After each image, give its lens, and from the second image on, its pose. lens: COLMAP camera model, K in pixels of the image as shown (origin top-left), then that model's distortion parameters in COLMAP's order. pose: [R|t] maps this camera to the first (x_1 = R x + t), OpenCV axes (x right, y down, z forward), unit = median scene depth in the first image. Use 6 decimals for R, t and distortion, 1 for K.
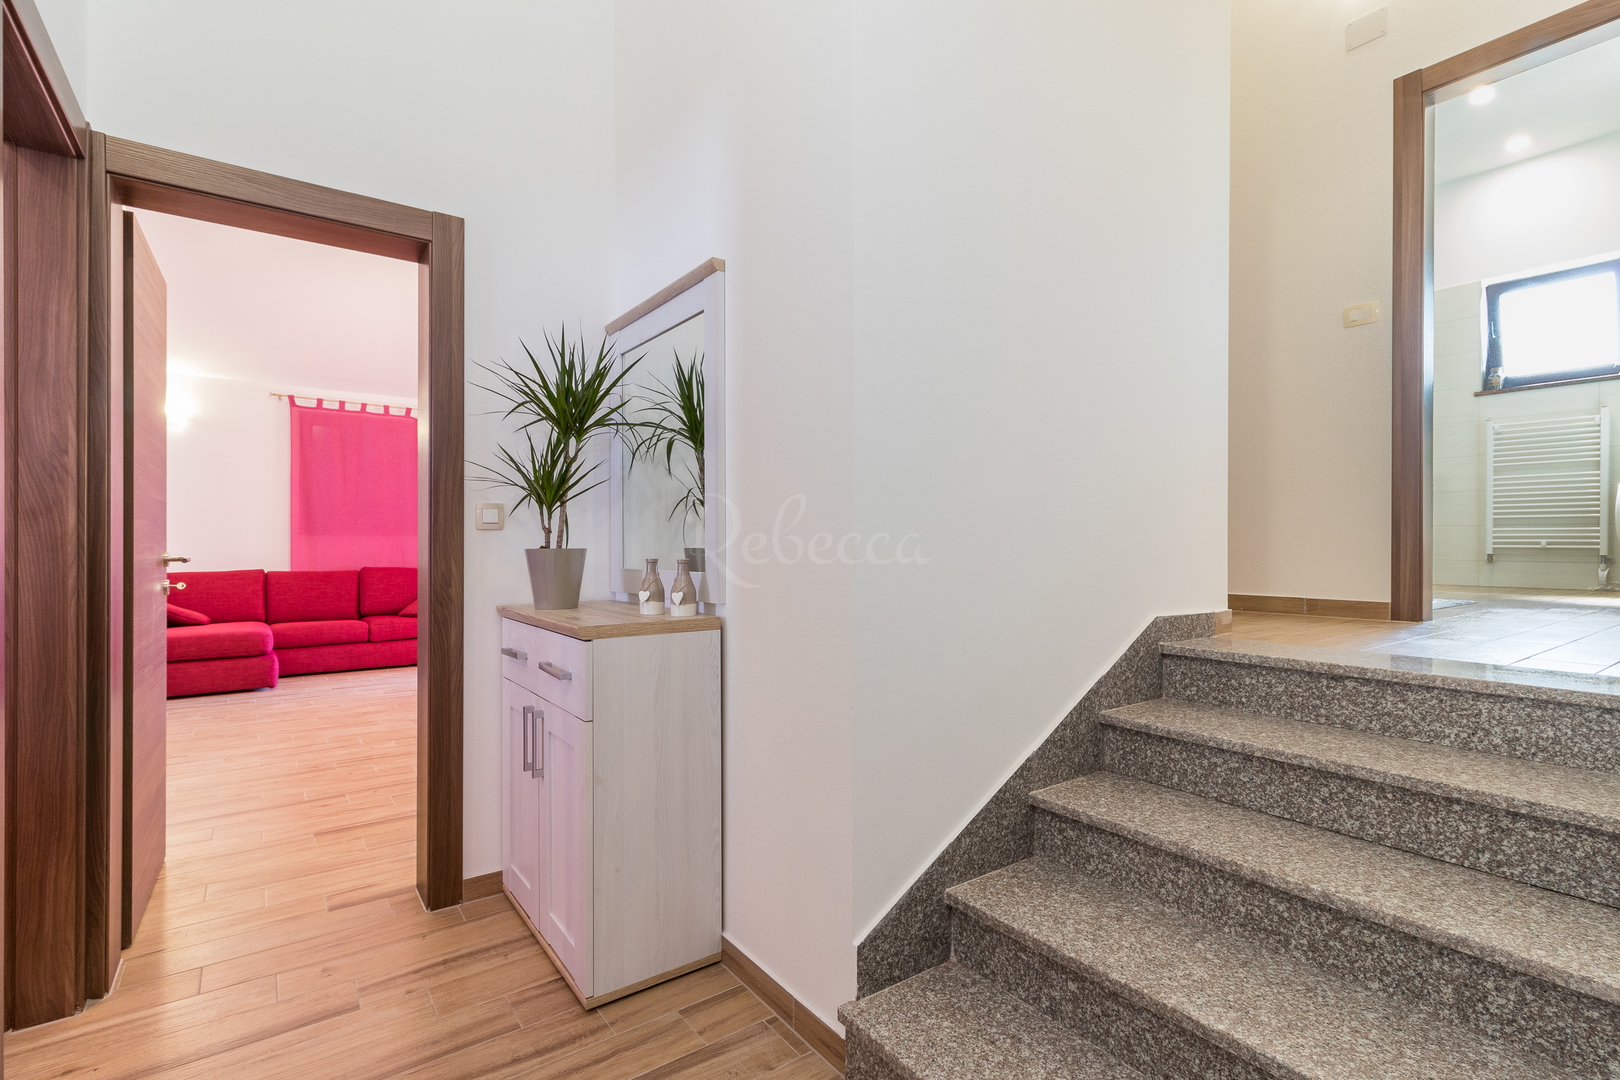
lens RADIAL K [[755.5, 0, 810.4], [0, 755.5, 538.7], [0, 0, 1]] dist [-0.000310, 0.000003]
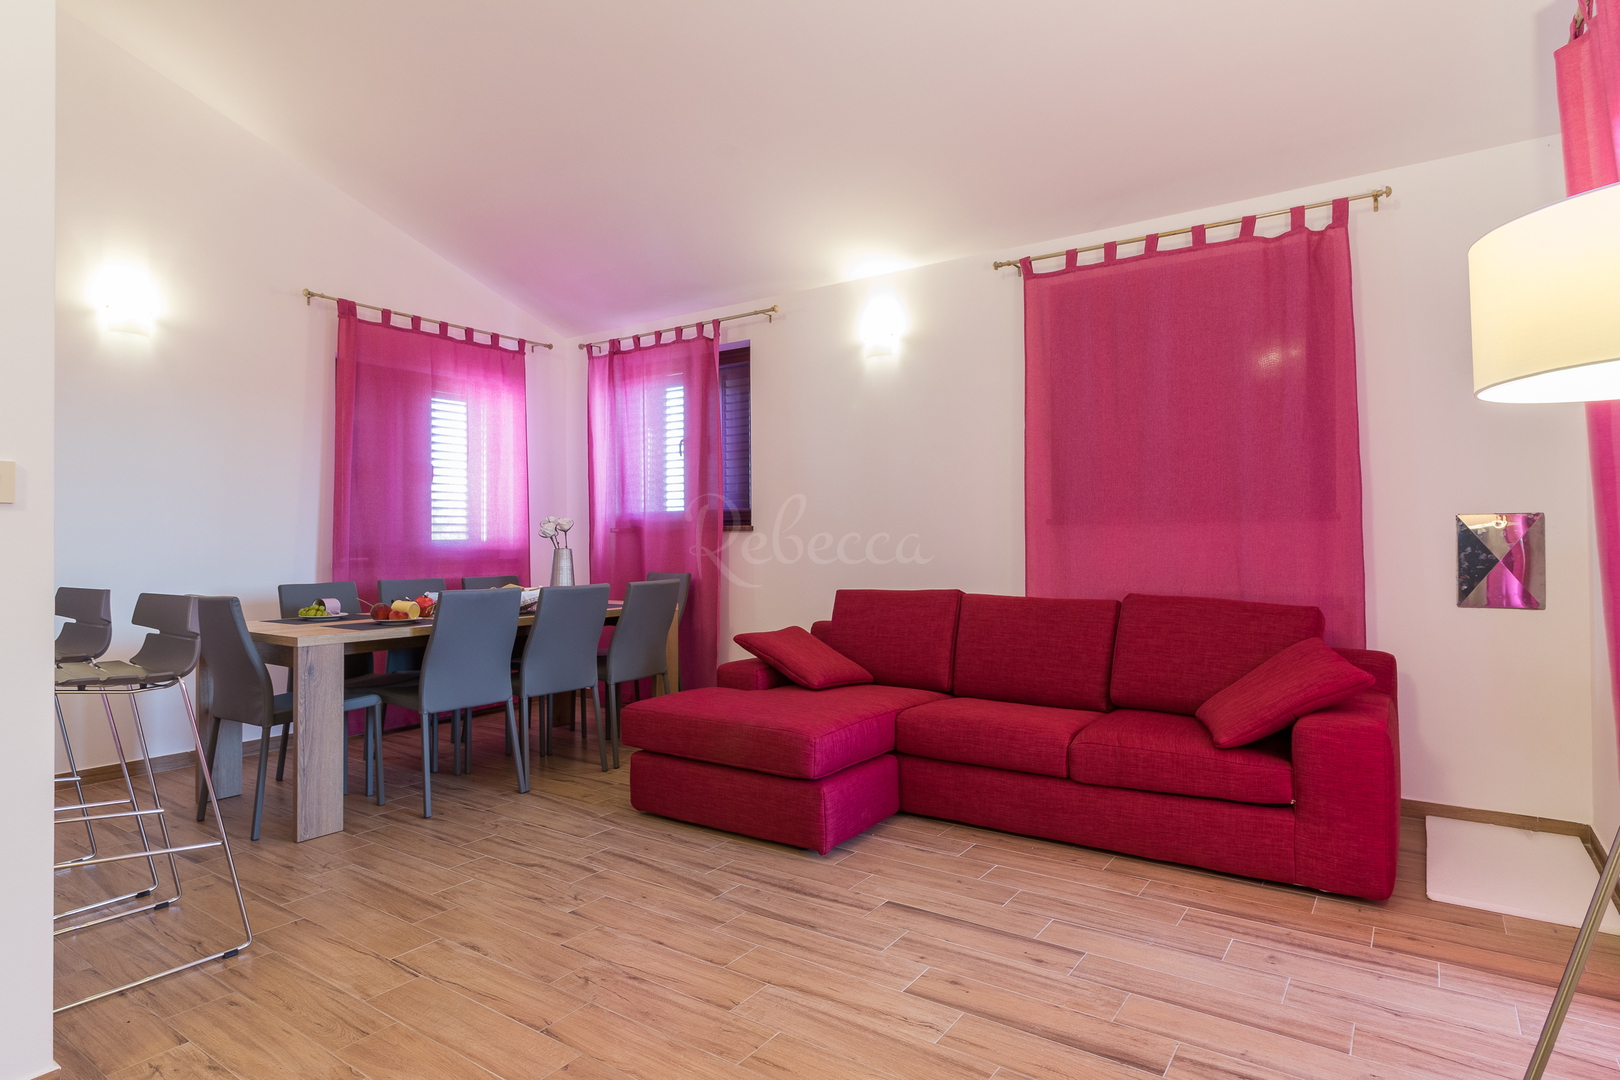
lens RADIAL K [[897.5, 0, 806.7], [0, 897.5, 529.5], [0, 0, 1]] dist [0.005817, 0.001475]
pose [[0.333991, -0.015157, -0.942454, -0.156446], [0.008715, 0.999878, -0.012992, 0.004610], [0.942536, -0.003874, 0.334083, 0.655642]]
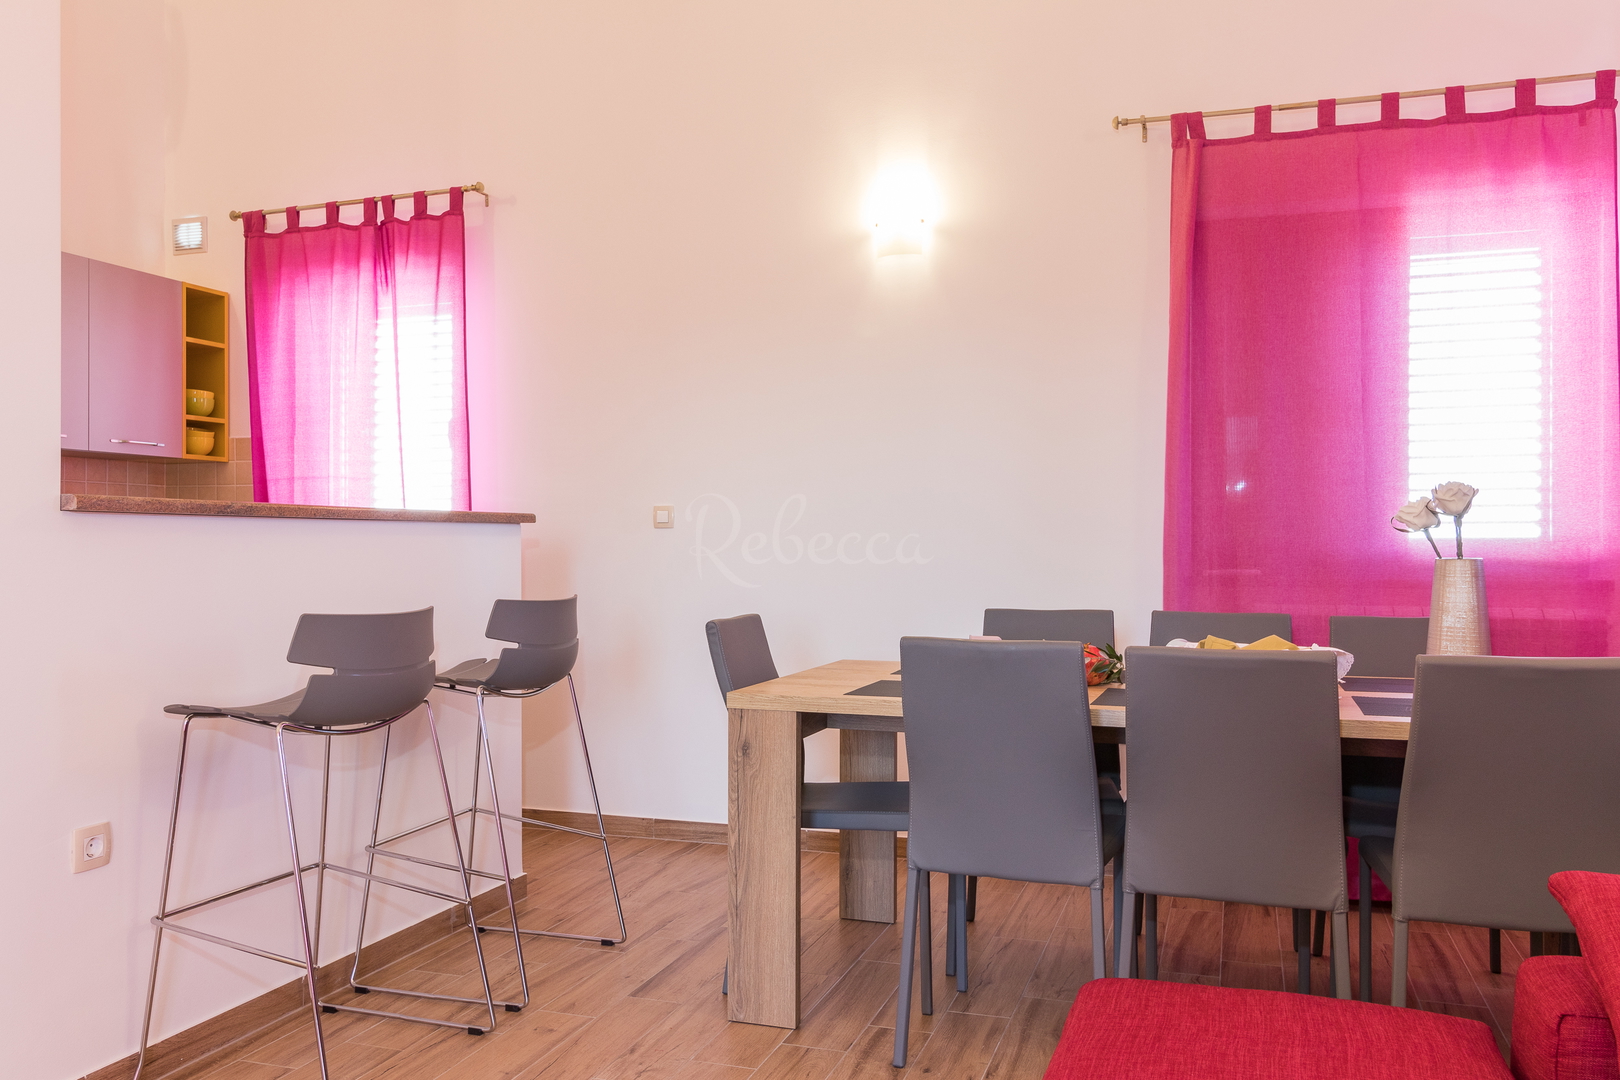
lens RADIAL K [[1297.2, 0, 801.2], [0, 1297.2, 542.9], [0, 0, 1]] dist [0.003245, 0.004767]
pose [[-0.814495, -0.003054, -0.580162, -0.472827], [-0.001822, 0.999995, -0.002706, 0.005180], [0.580167, -0.001147, -0.814496, 0.927962]]
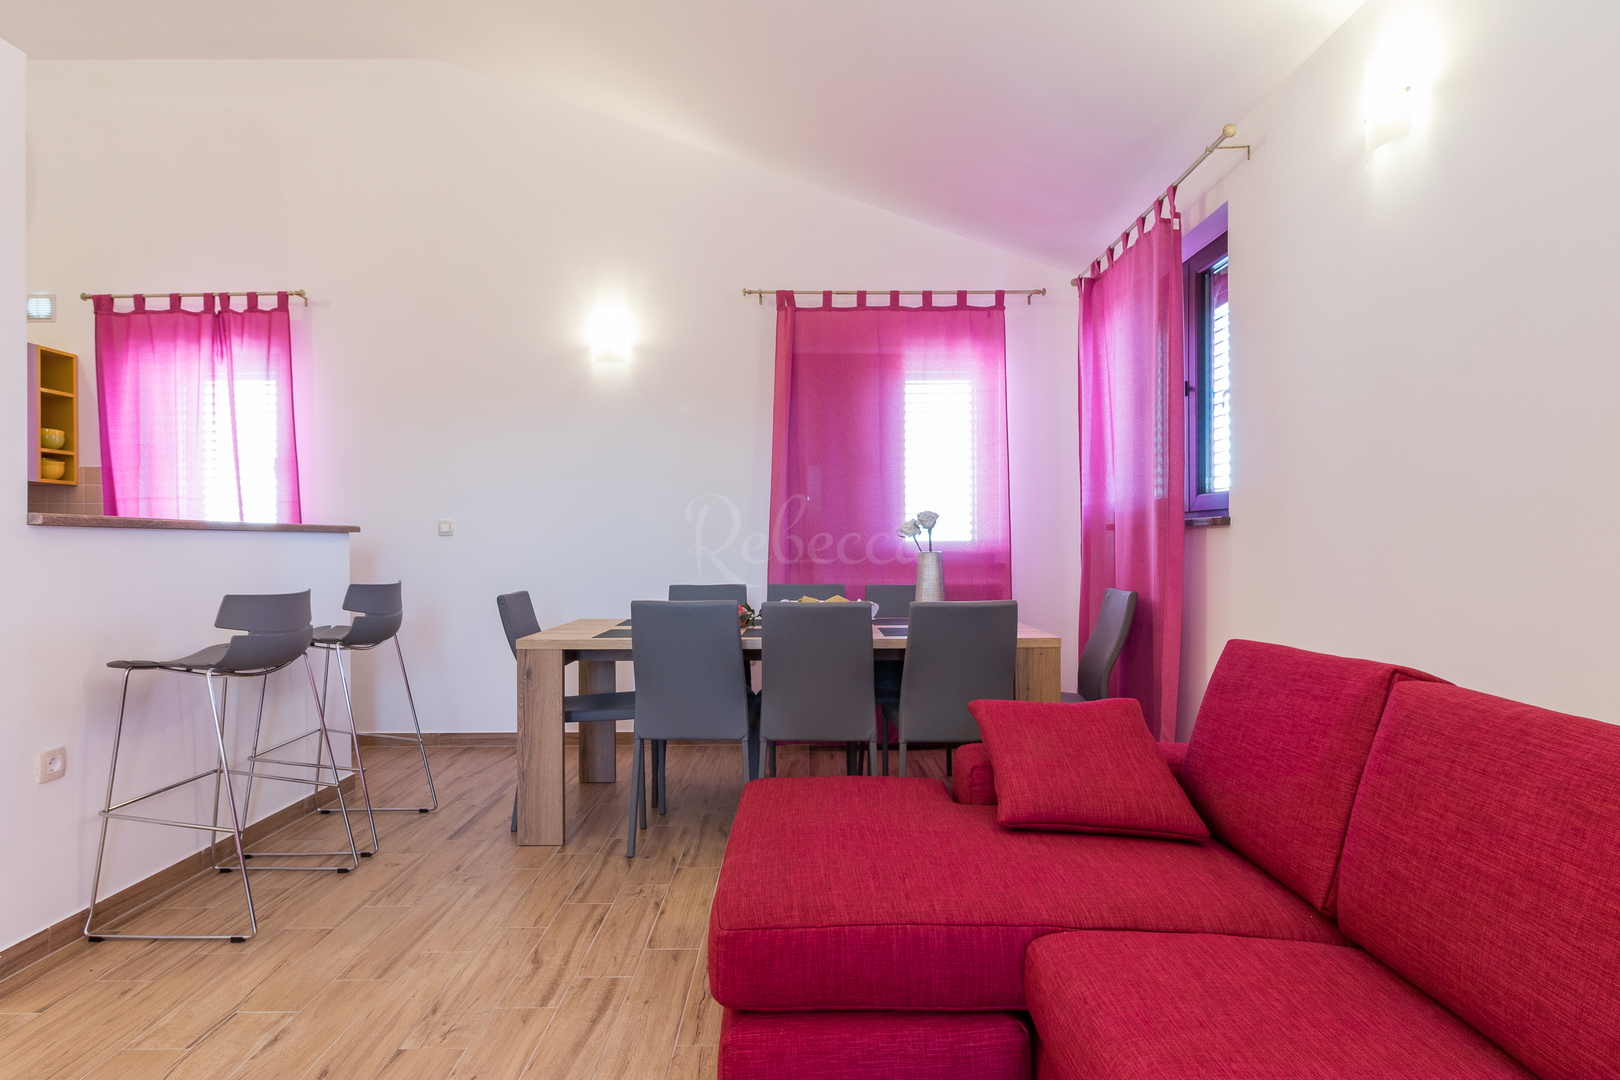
lens RADIAL K [[897.5, 0, 803.7], [0, 897.5, 538.8], [0, 0, 1]] dist [0.005817, 0.001475]
pose [[-0.586515, -0.004520, -0.809926, -0.406233], [0.003935, 0.999957, -0.008430, 0.005137], [0.809929, -0.008131, -0.586472, 0.965173]]
